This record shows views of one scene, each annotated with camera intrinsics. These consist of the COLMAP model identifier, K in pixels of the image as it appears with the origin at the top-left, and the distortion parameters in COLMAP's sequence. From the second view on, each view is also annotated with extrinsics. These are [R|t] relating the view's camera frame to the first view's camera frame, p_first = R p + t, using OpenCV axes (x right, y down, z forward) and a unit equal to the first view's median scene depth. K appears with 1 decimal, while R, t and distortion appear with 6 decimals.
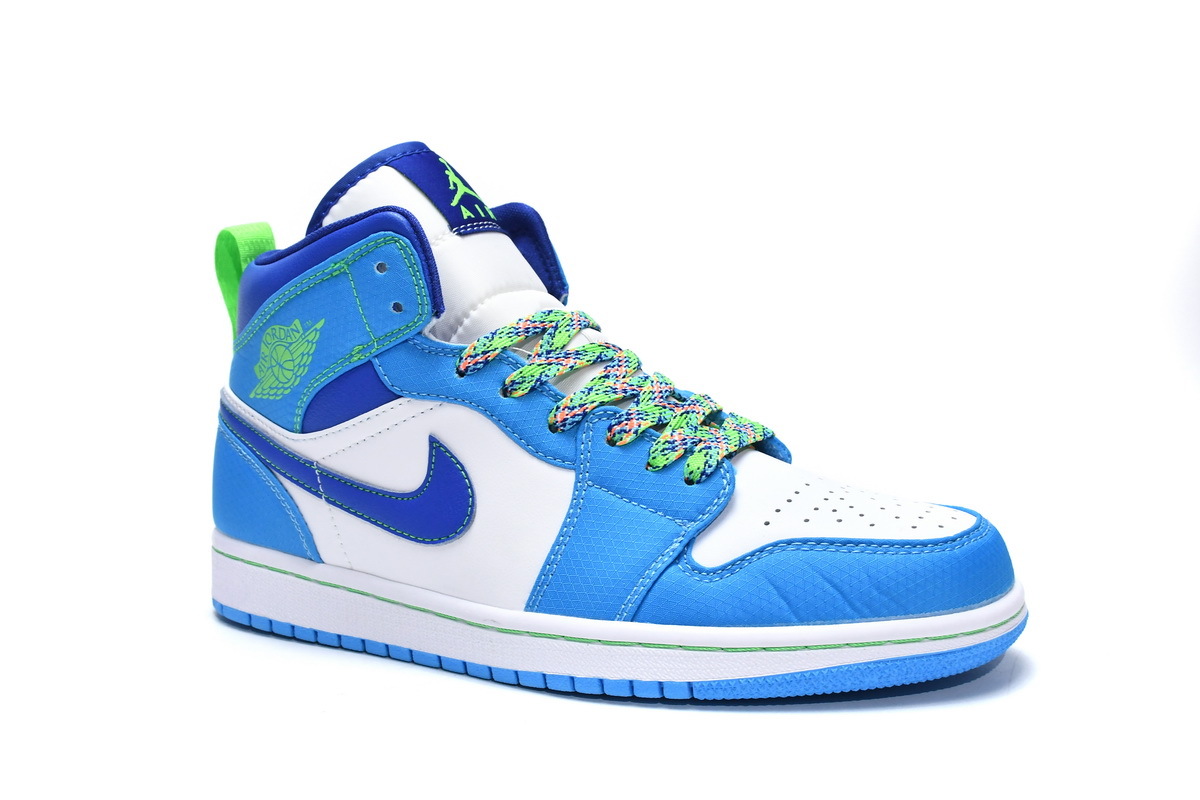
lens RADIAL K [[1477.6, 0, 597.7], [0, 1477.6, 403.1], [0, 0, 1]] dist [-0.088304, 0.000000]
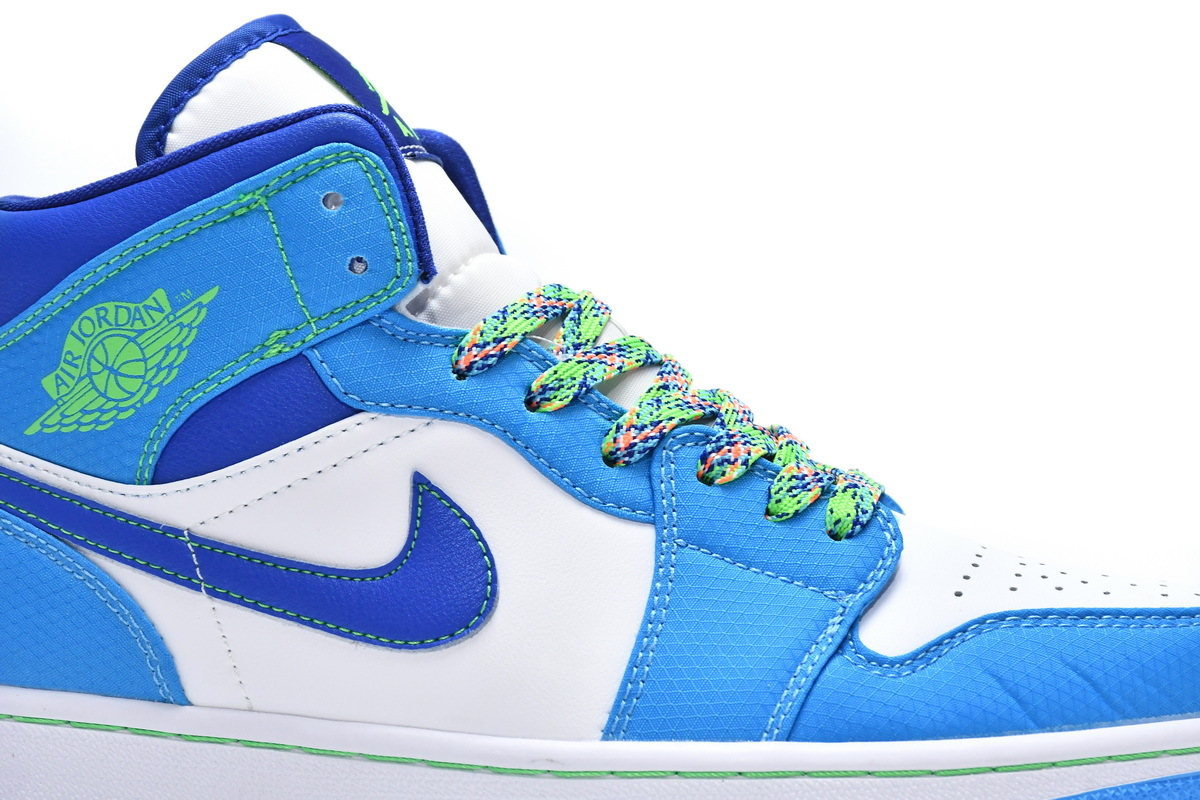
lens RADIAL K [[3321.1, 0, 600.4], [0, 3321.1, 398.3], [0, 0, 1]] dist [-0.154996, 0.000000]
pose [[0.949127, 0.011357, 0.314690, -0.473785], [0.026839, 0.992795, -0.116778, 0.154088], [-0.313749, 0.119283, 0.941984, -0.328125]]
